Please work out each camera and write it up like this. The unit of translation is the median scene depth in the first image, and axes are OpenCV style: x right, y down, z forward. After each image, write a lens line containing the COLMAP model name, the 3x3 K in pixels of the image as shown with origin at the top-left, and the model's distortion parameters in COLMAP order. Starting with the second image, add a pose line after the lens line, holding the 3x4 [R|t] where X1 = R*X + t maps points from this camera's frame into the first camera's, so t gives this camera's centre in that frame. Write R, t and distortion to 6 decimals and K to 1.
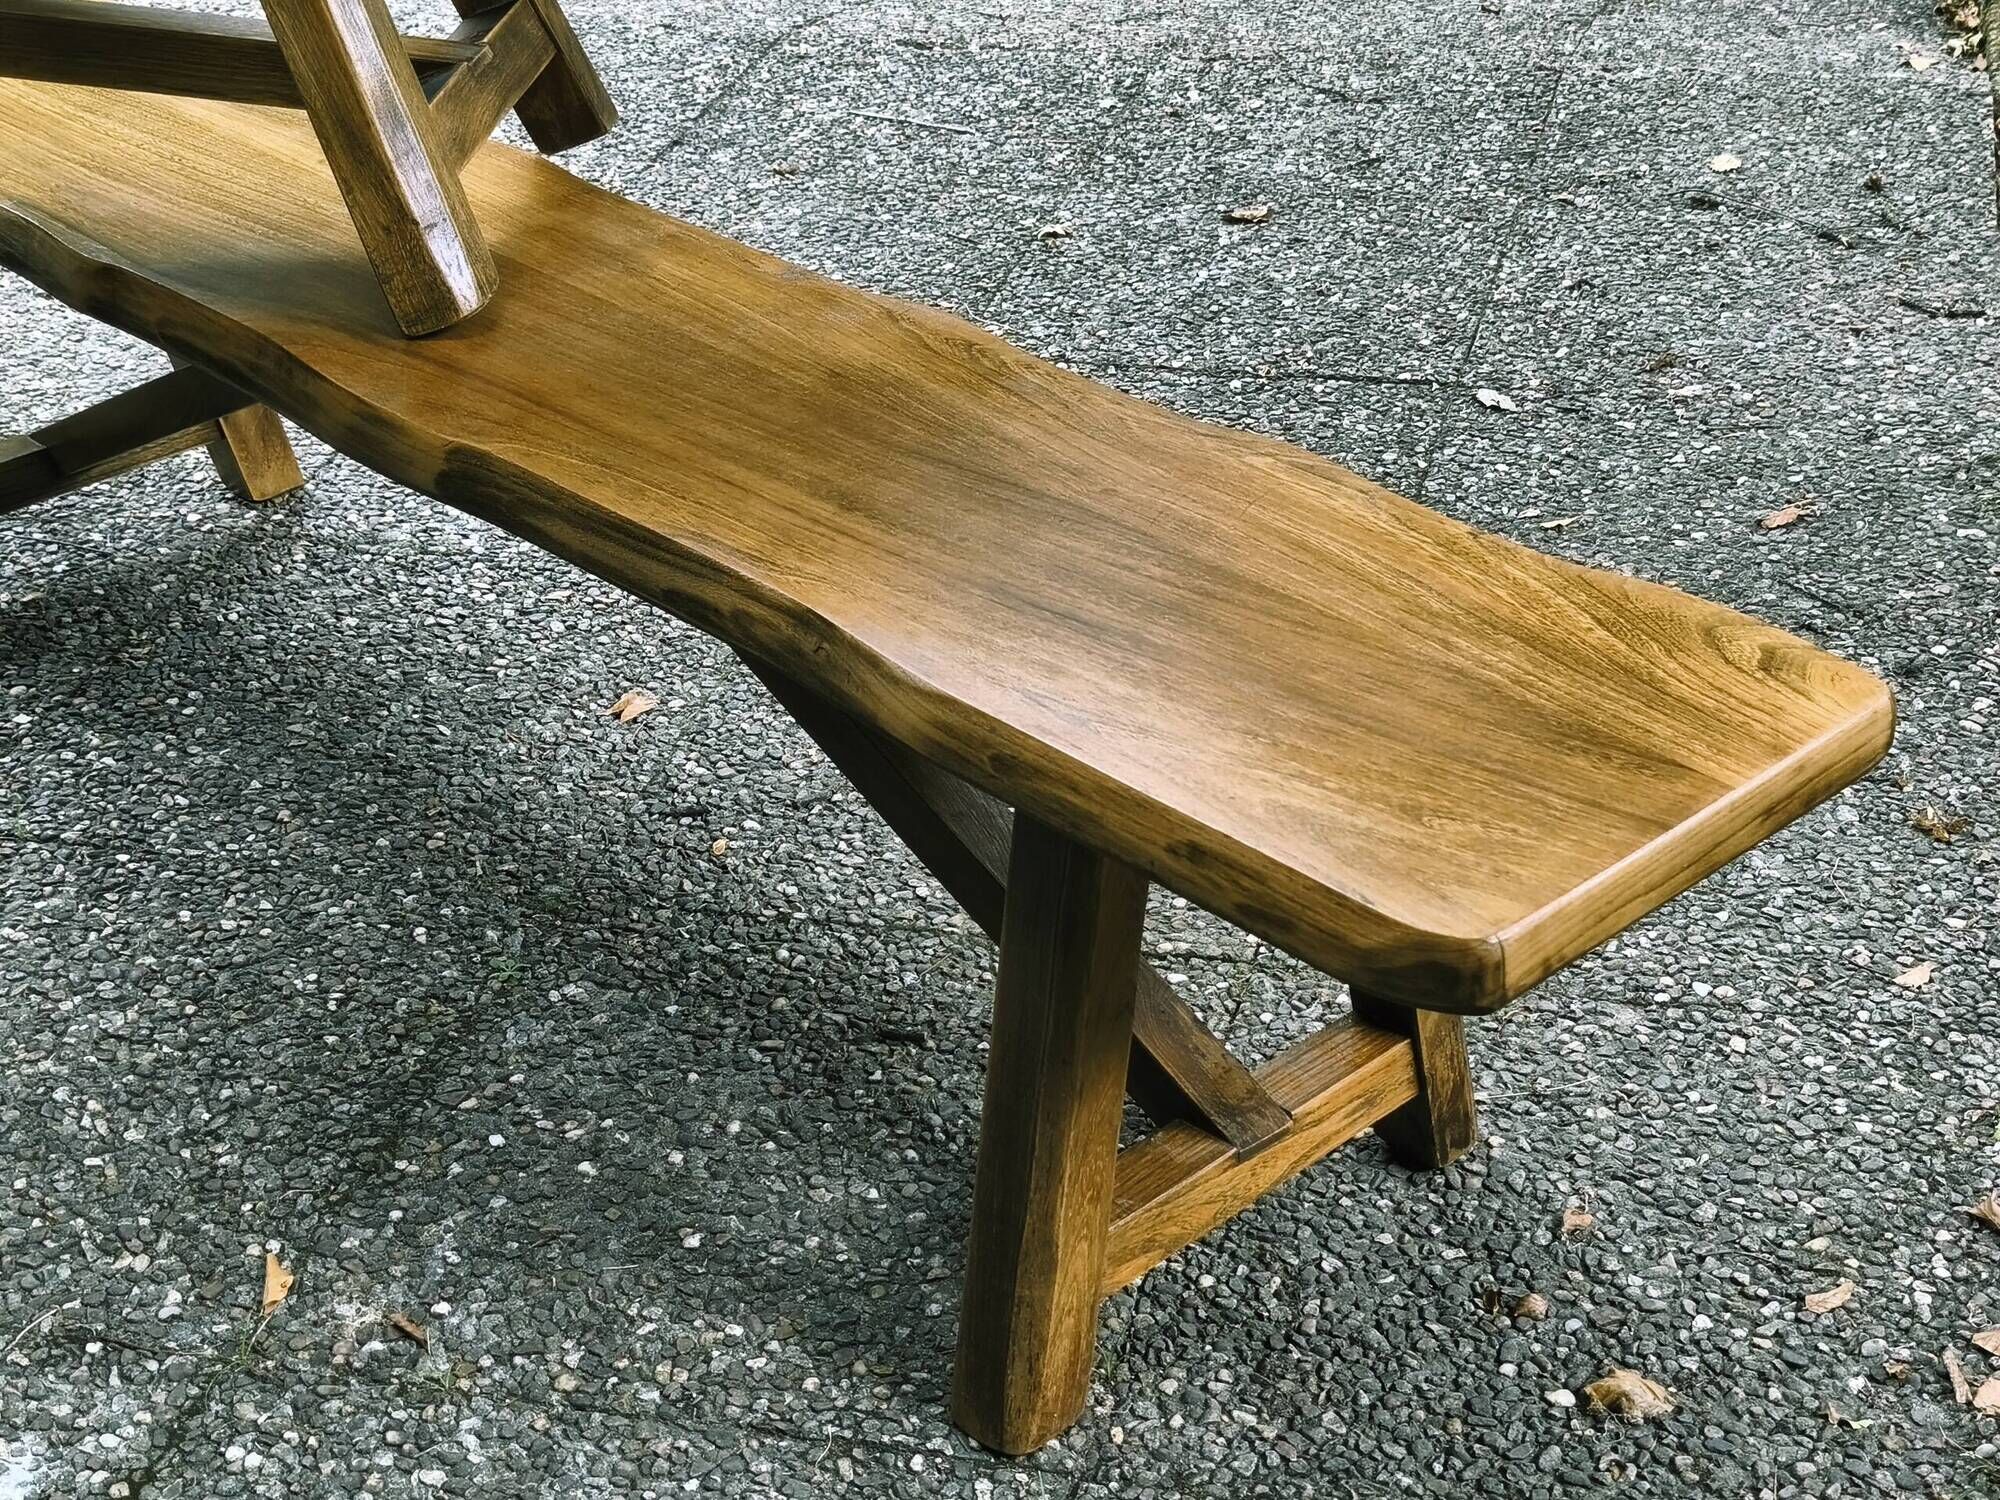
lens RADIAL K [[3060.0, 0, 1051.5], [0, 3060.0, 744.7], [0, 0, 1]] dist [0.177634, -0.536993]
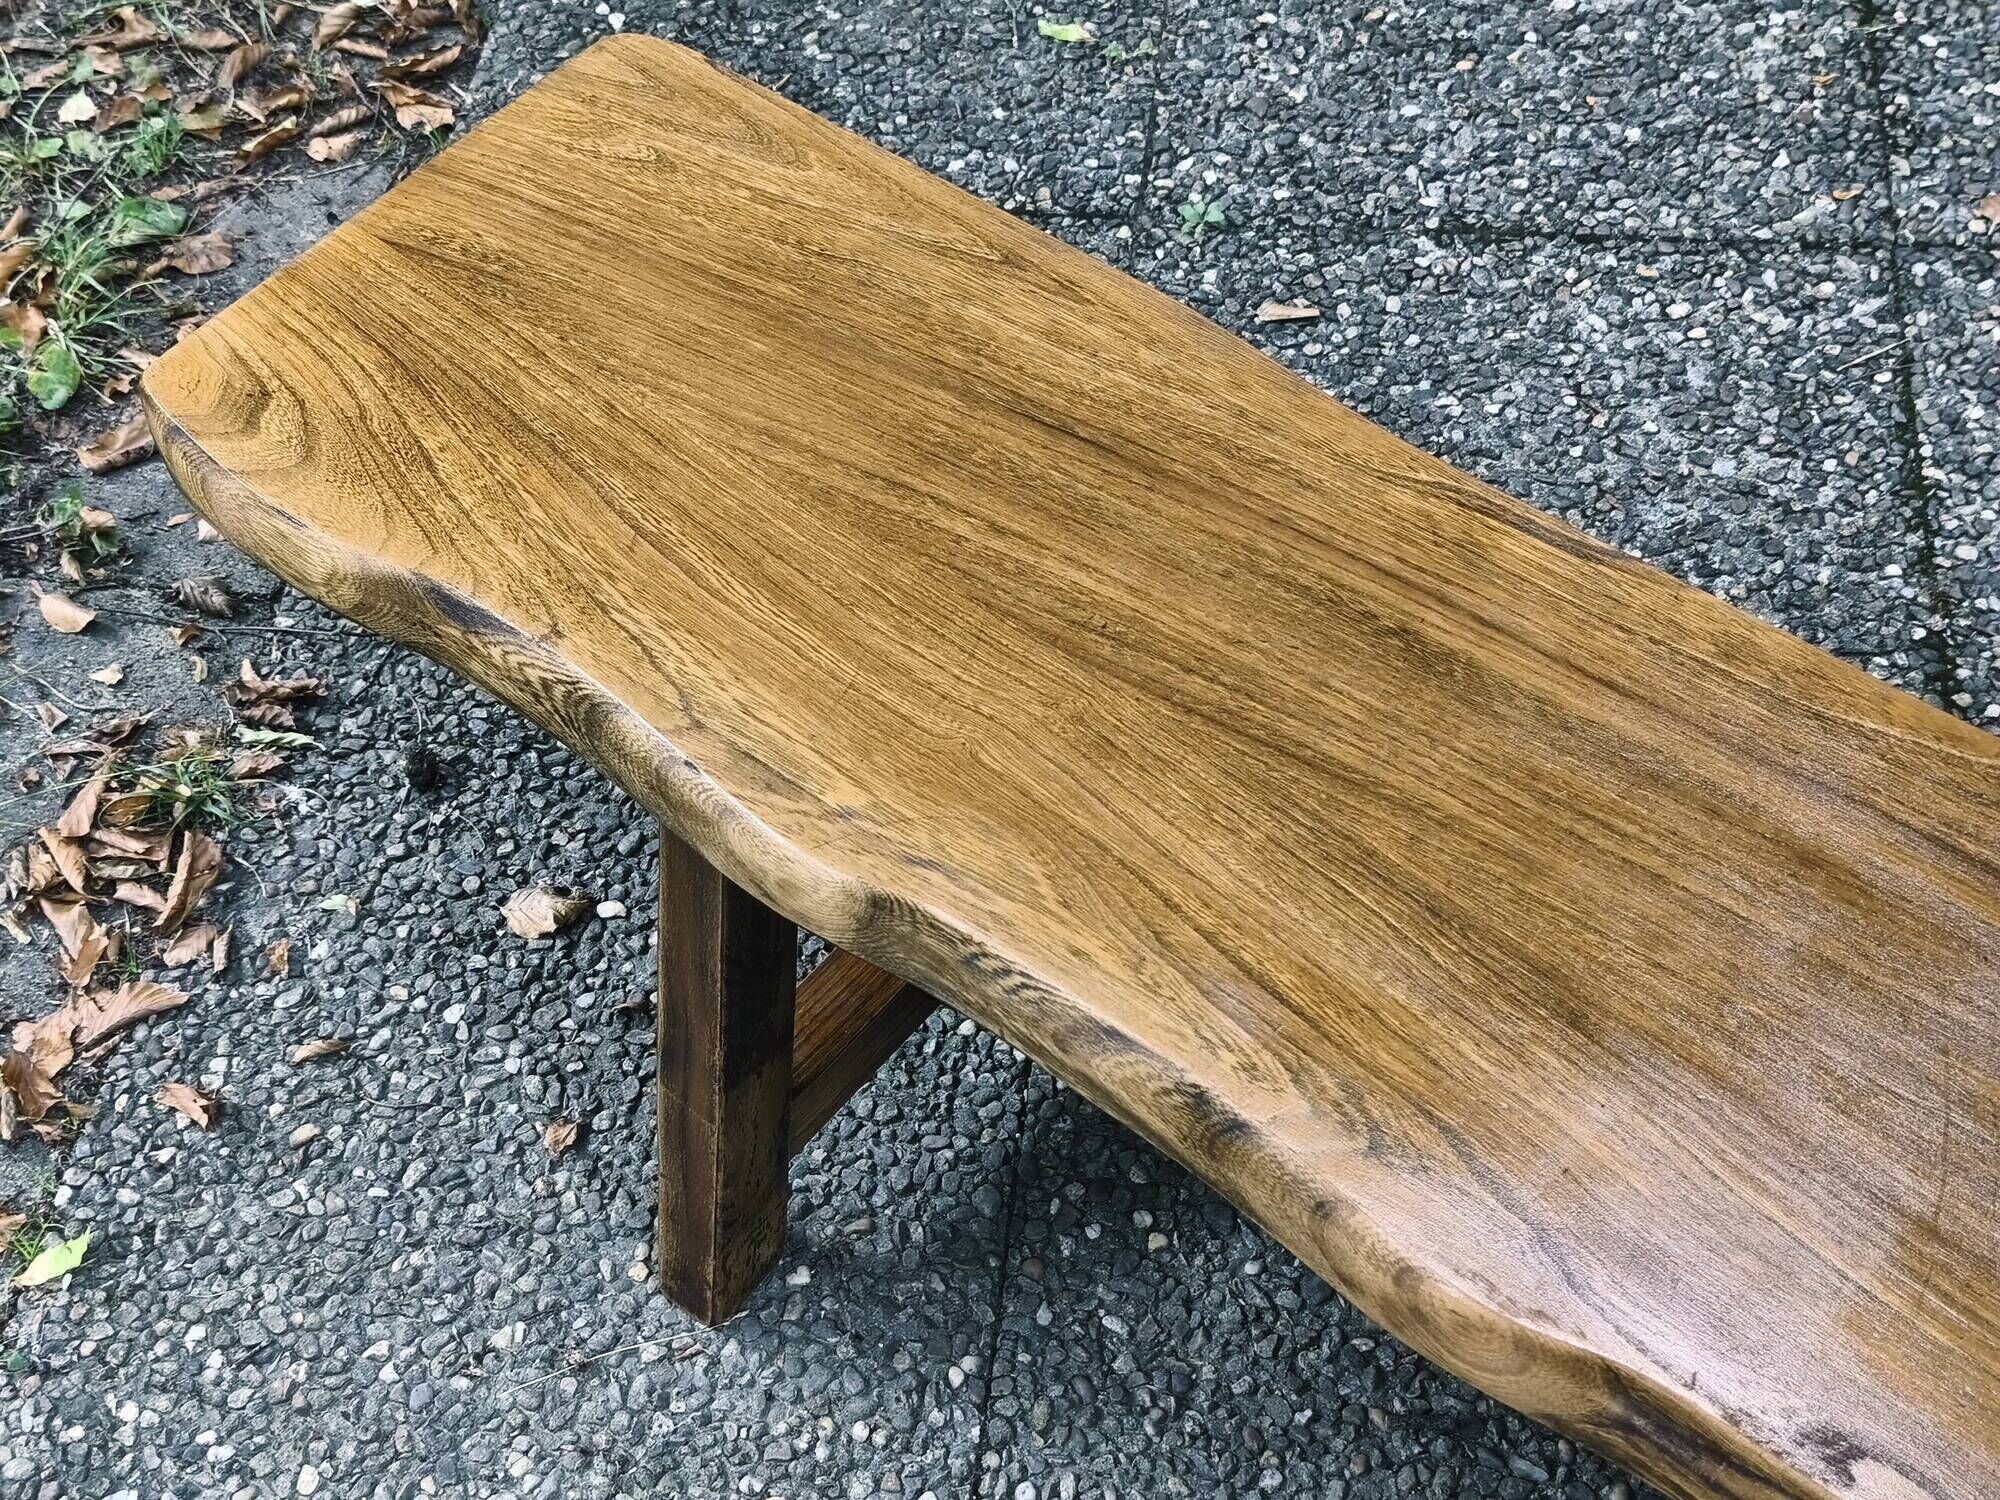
lens RADIAL K [[2906.9, 0, 988.8], [0, 2906.9, 759.8], [0, 0, 1]] dist [0.212956, -0.640714]
pose [[-0.987772, 0.155597, -0.009855, 0.038035], [0.016403, 0.166574, 0.985893, -0.678417], [0.155043, 0.973675, -0.167089, 1.022475]]
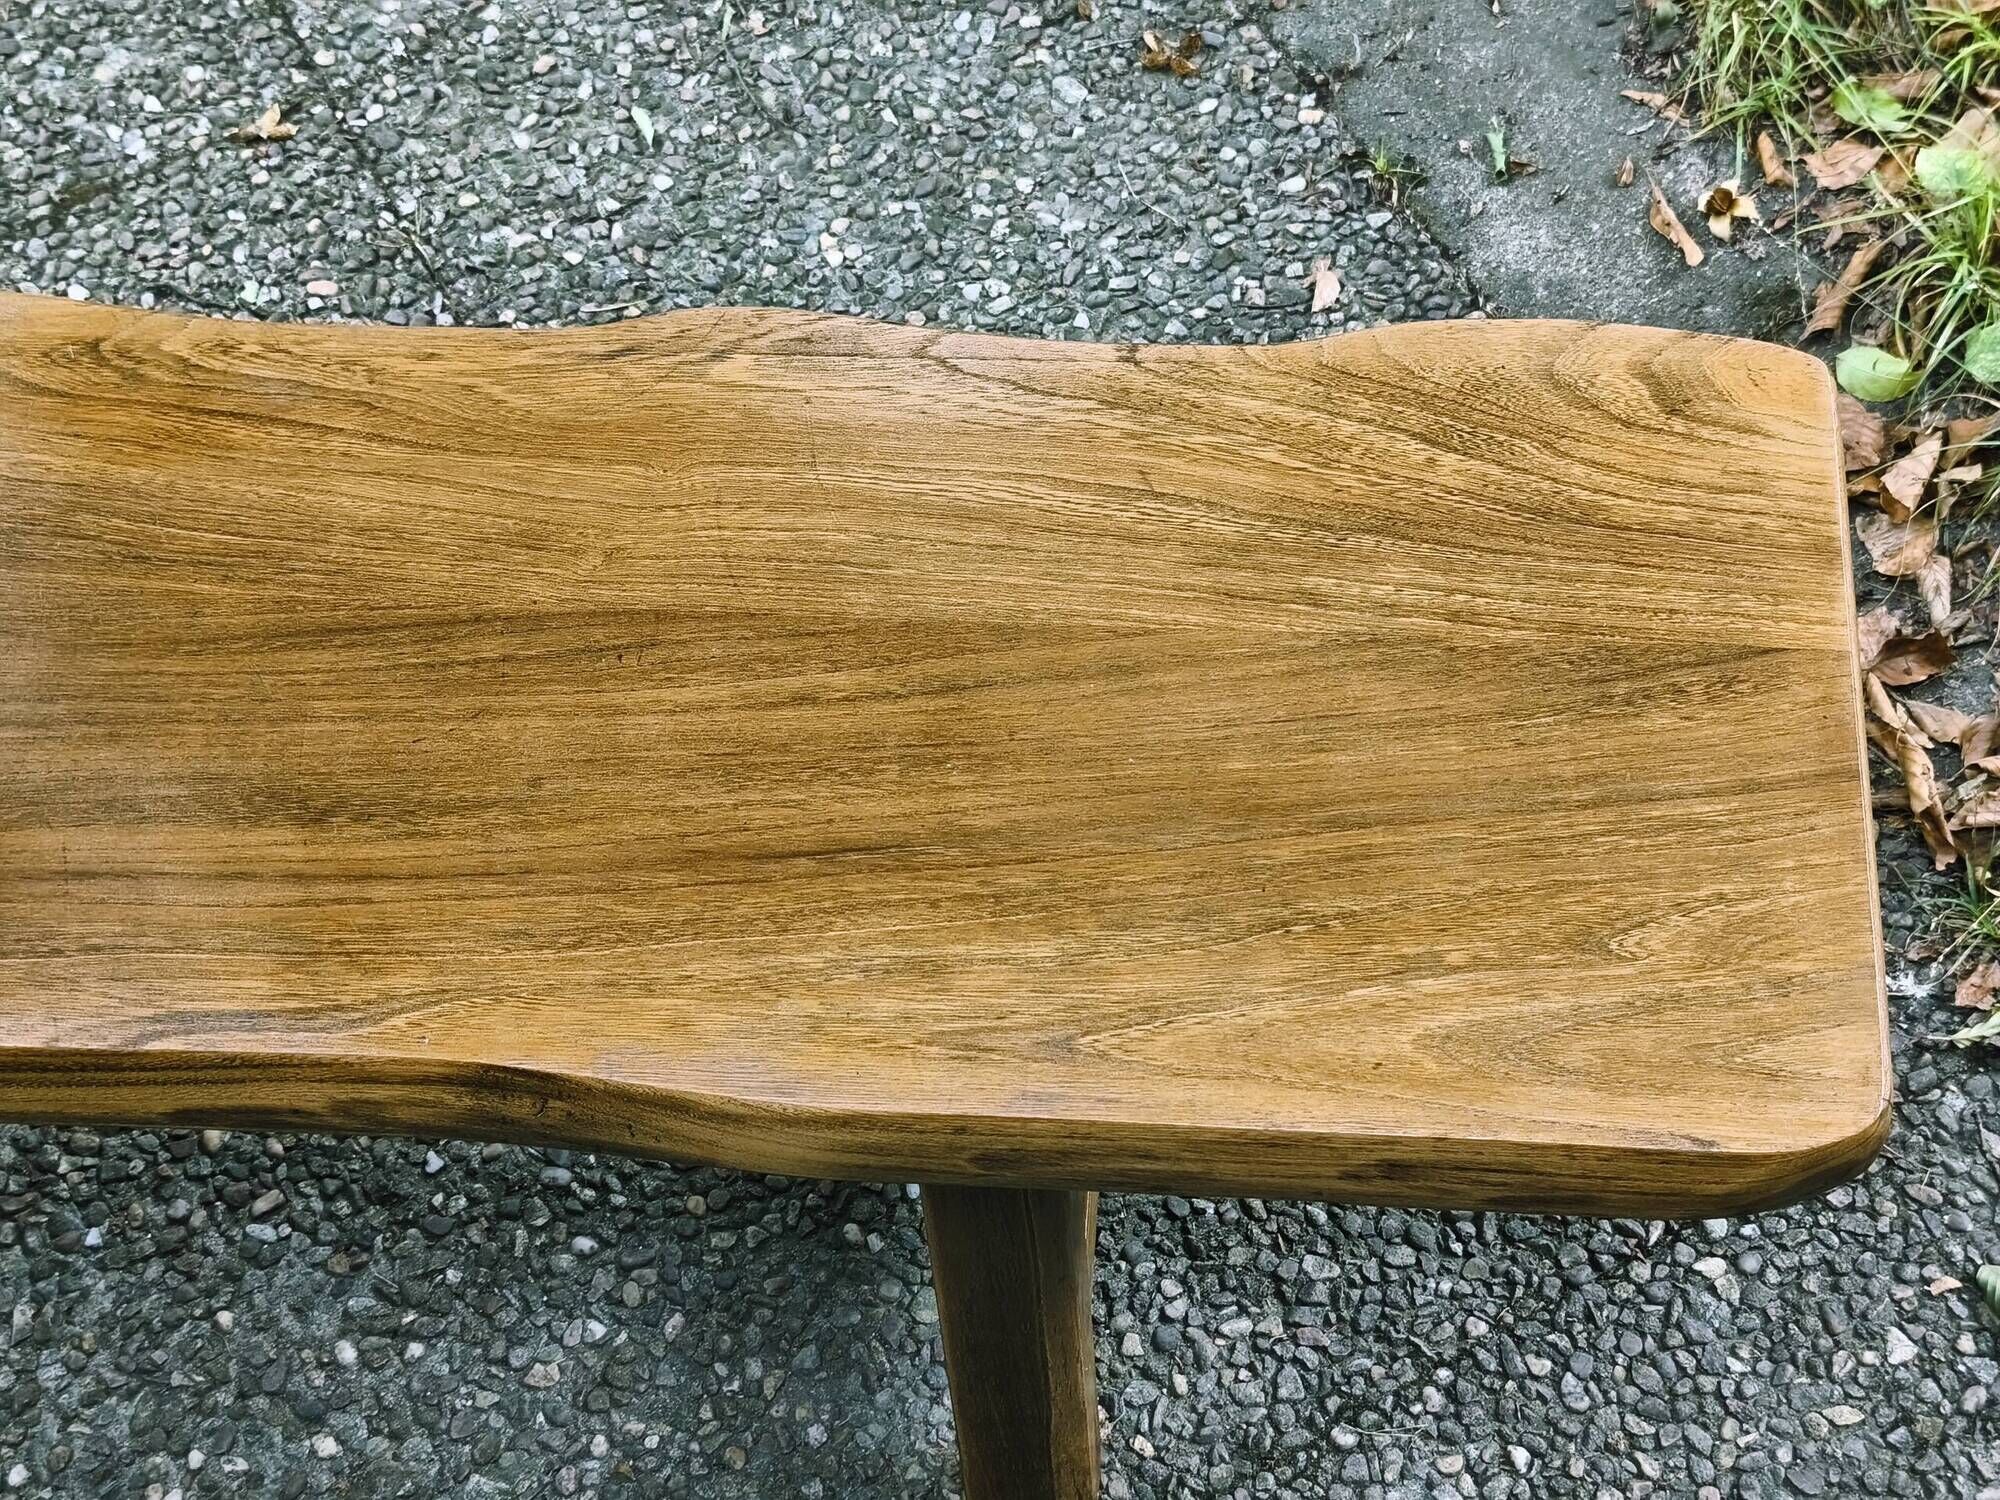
lens RADIAL K [[2945.2, 0, 1064.9], [0, 2945.2, 789.4], [0, 0, 1]] dist [0.219945, -0.896334]
pose [[0.731023, -0.601311, 0.322538, -0.133315], [0.371586, 0.747259, 0.550933, -0.327910], [-0.572302, -0.282894, 0.769702, 0.399888]]
